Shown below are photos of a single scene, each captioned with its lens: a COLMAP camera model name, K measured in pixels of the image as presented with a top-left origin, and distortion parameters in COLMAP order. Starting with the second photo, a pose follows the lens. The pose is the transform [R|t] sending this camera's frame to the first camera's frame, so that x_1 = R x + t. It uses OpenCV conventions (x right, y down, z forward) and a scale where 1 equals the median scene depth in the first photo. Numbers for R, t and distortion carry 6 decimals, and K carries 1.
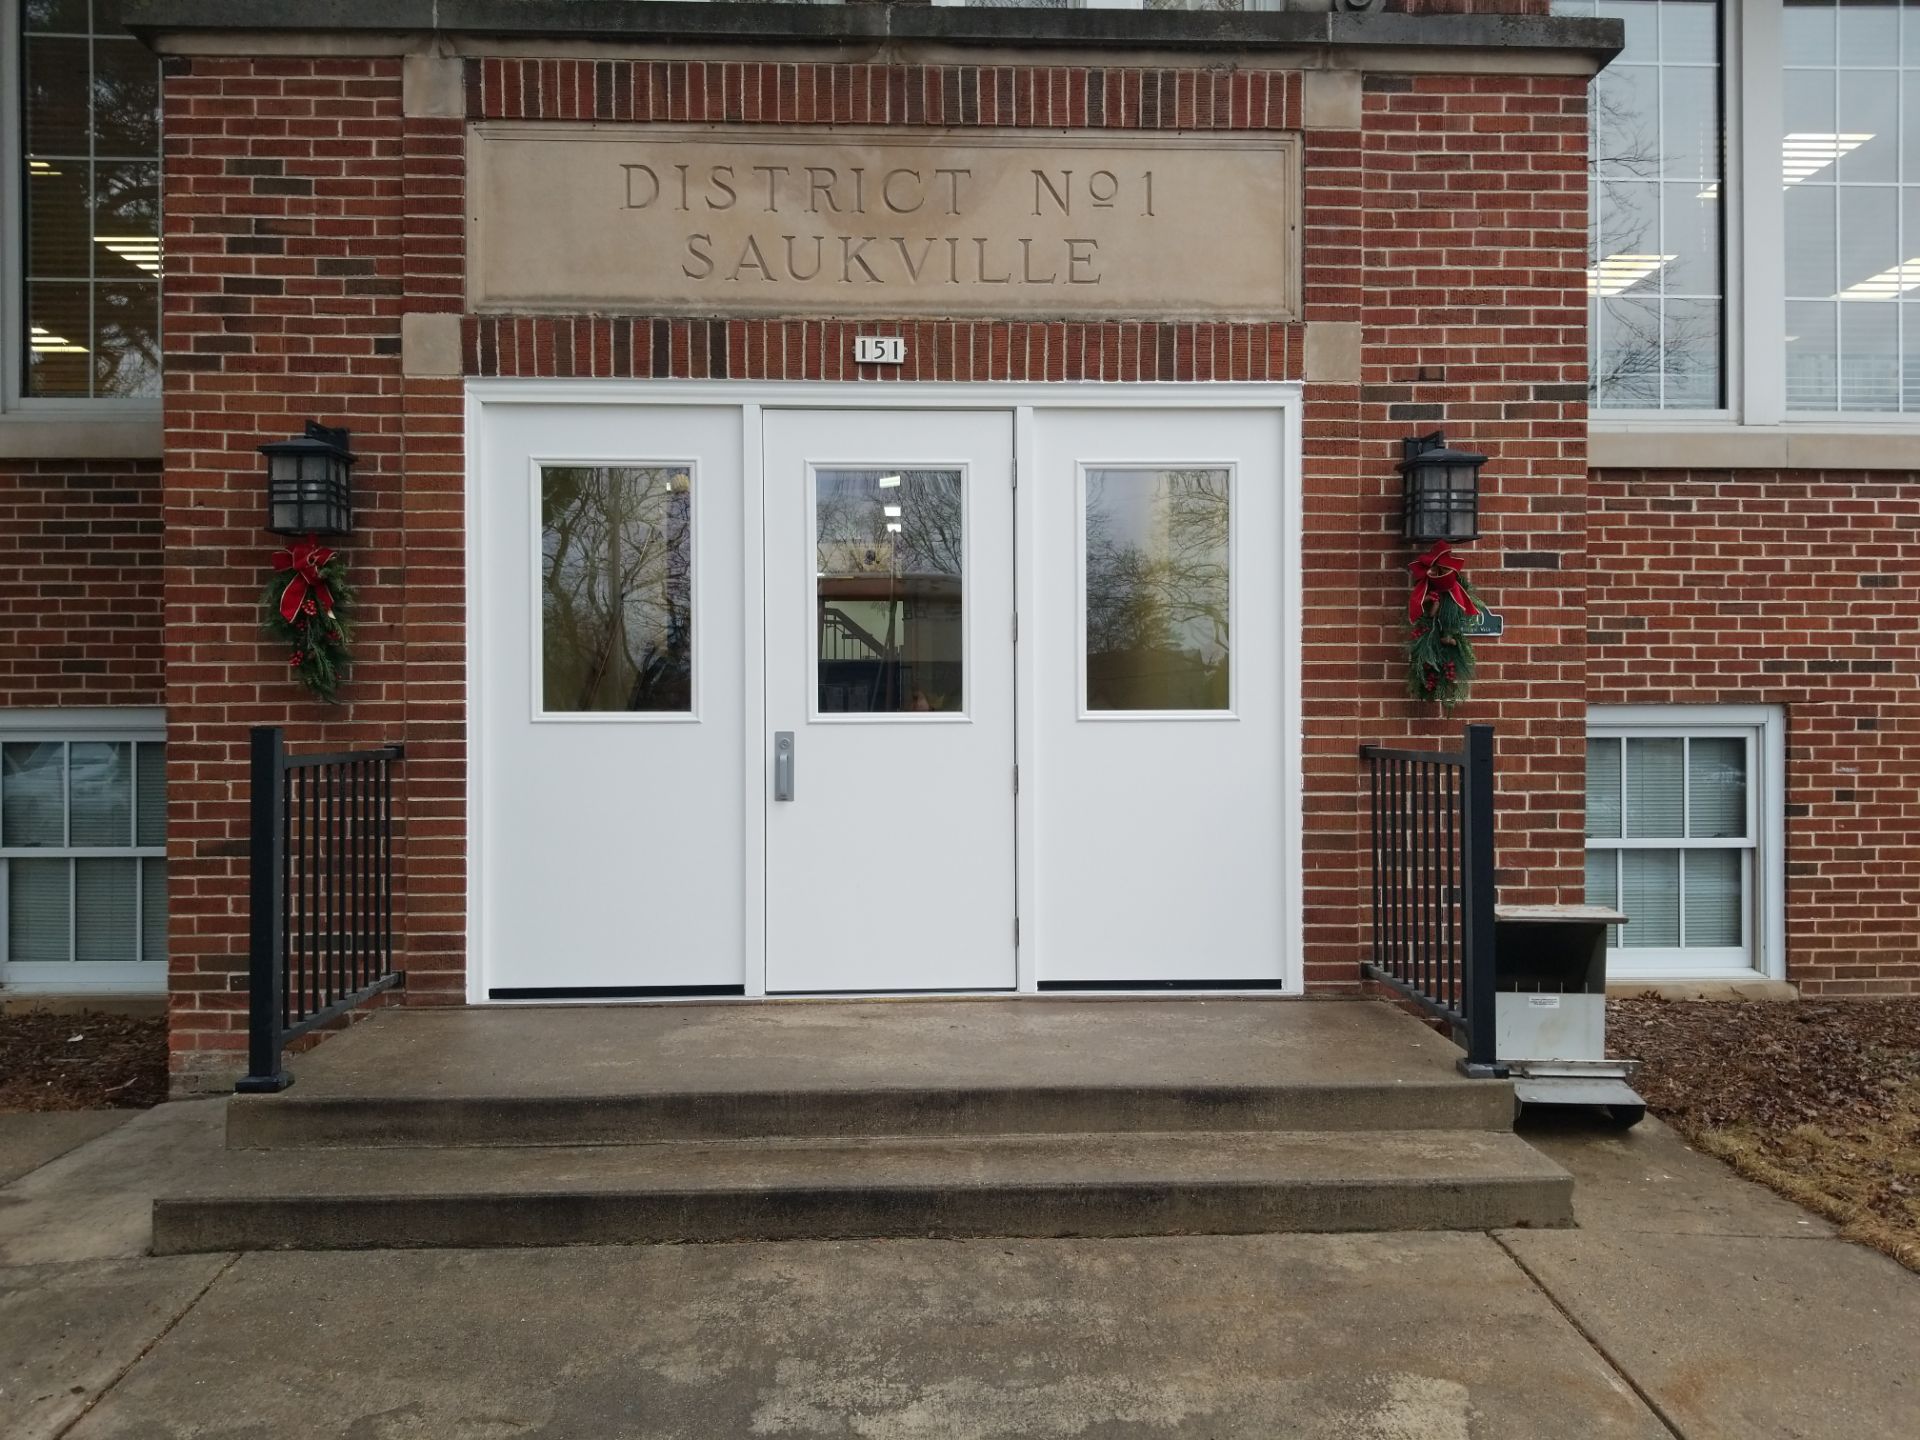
lens RADIAL K [[1493.8, 0, 966.7], [0, 1493.8, 724.9], [0, 0, 1]] dist [0.082133, -0.146510]
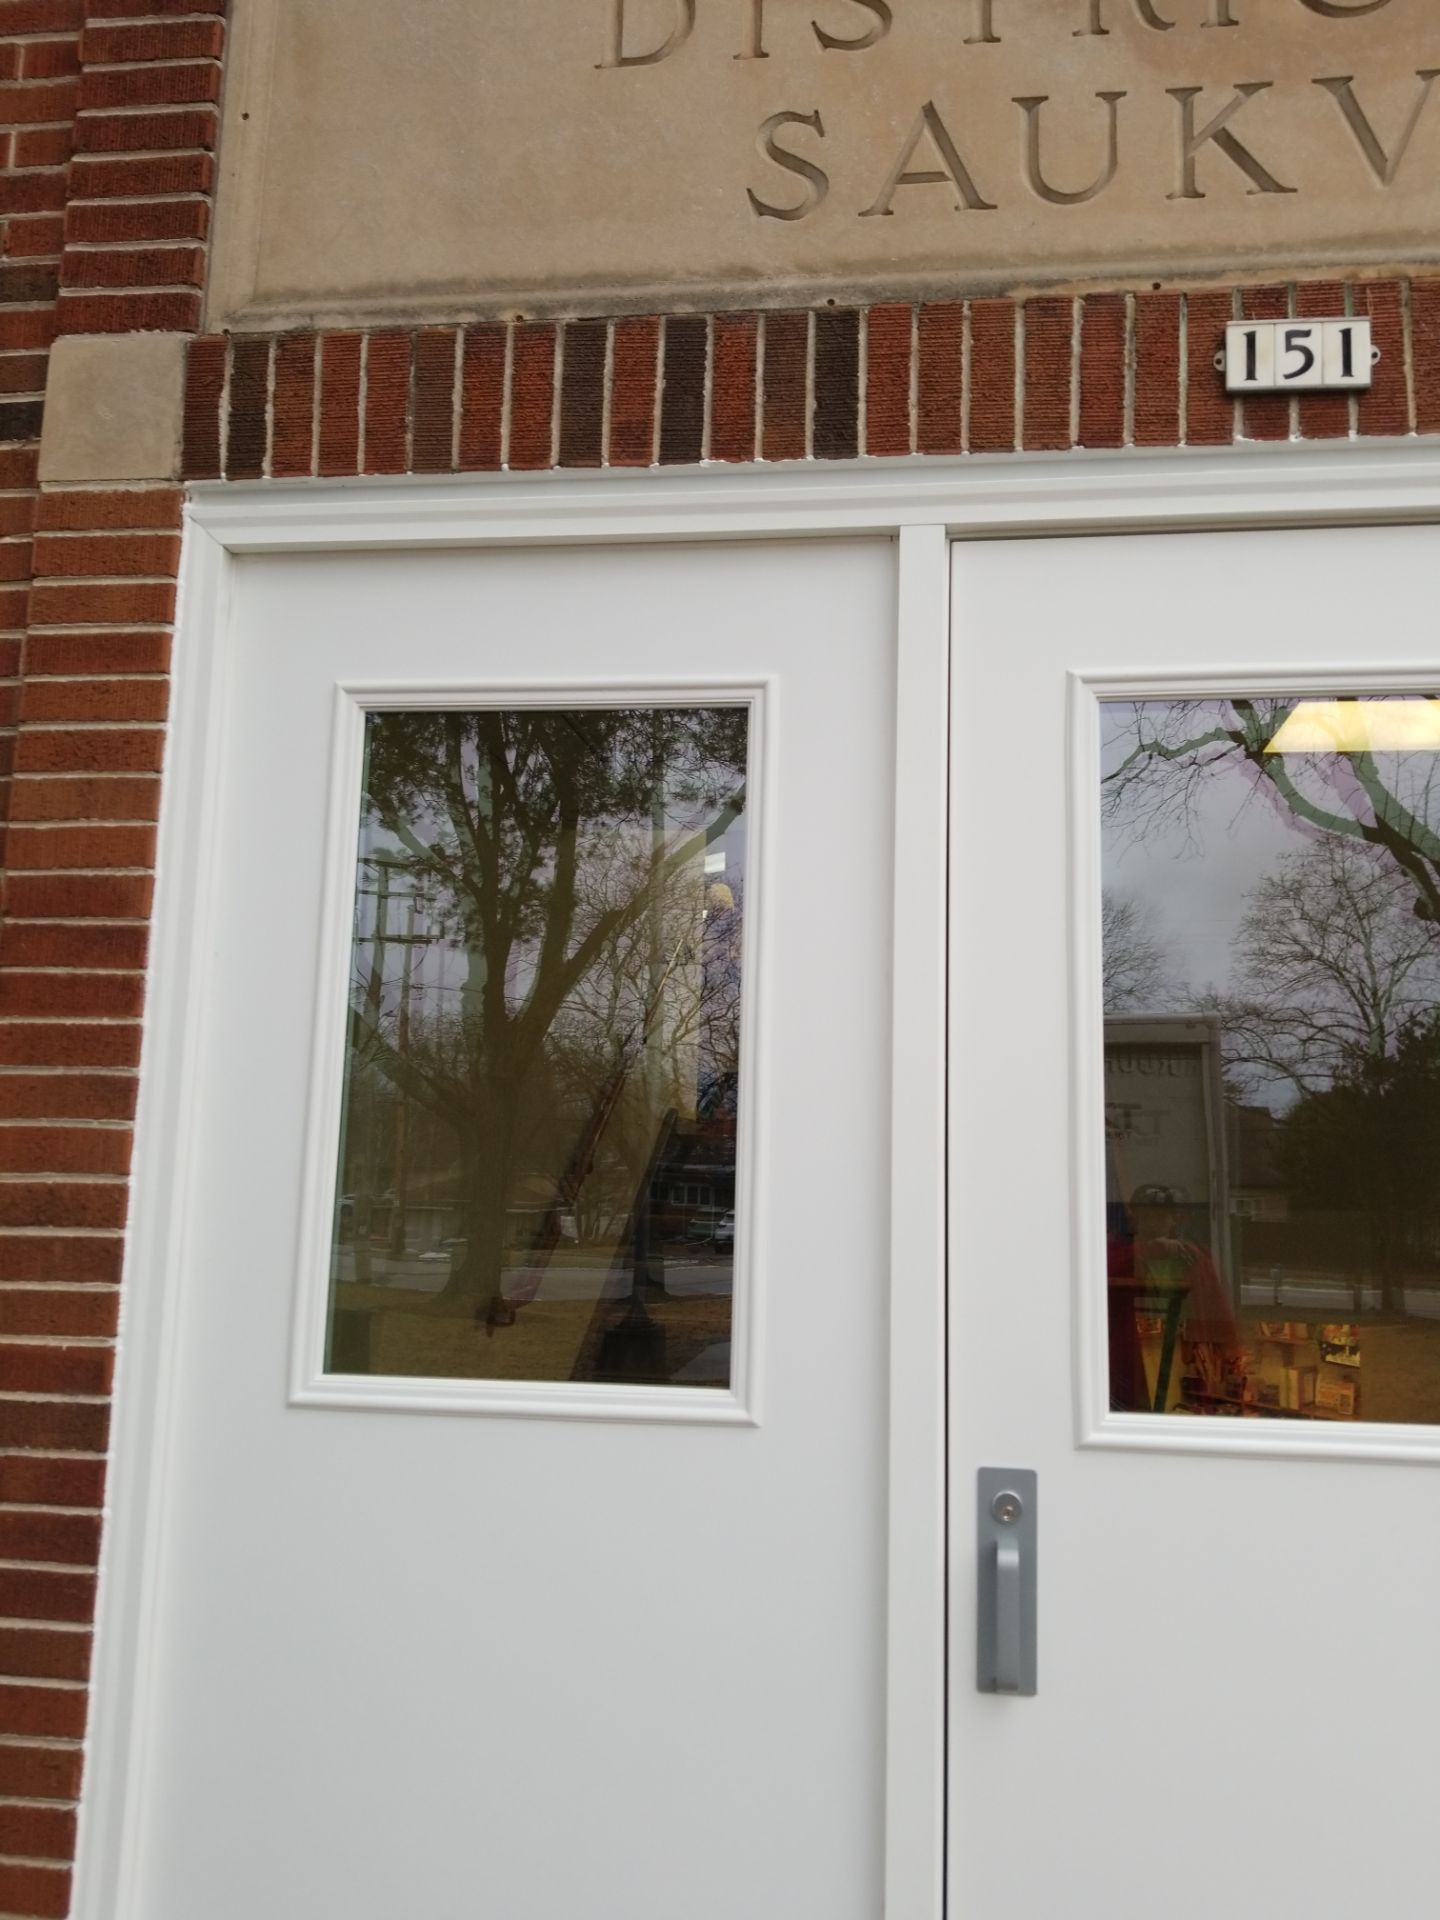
lens RADIAL K [[1445.6, 0, 763.5], [0, 1445.6, 987.9], [0, 0, 1]] dist [0.055282, -0.070891]
pose [[0.987674, 0.005784, -0.156416, -0.125959], [-0.026817, 0.990794, -0.132697, -0.056480], [0.154209, 0.135256, 0.978737, 0.667231]]
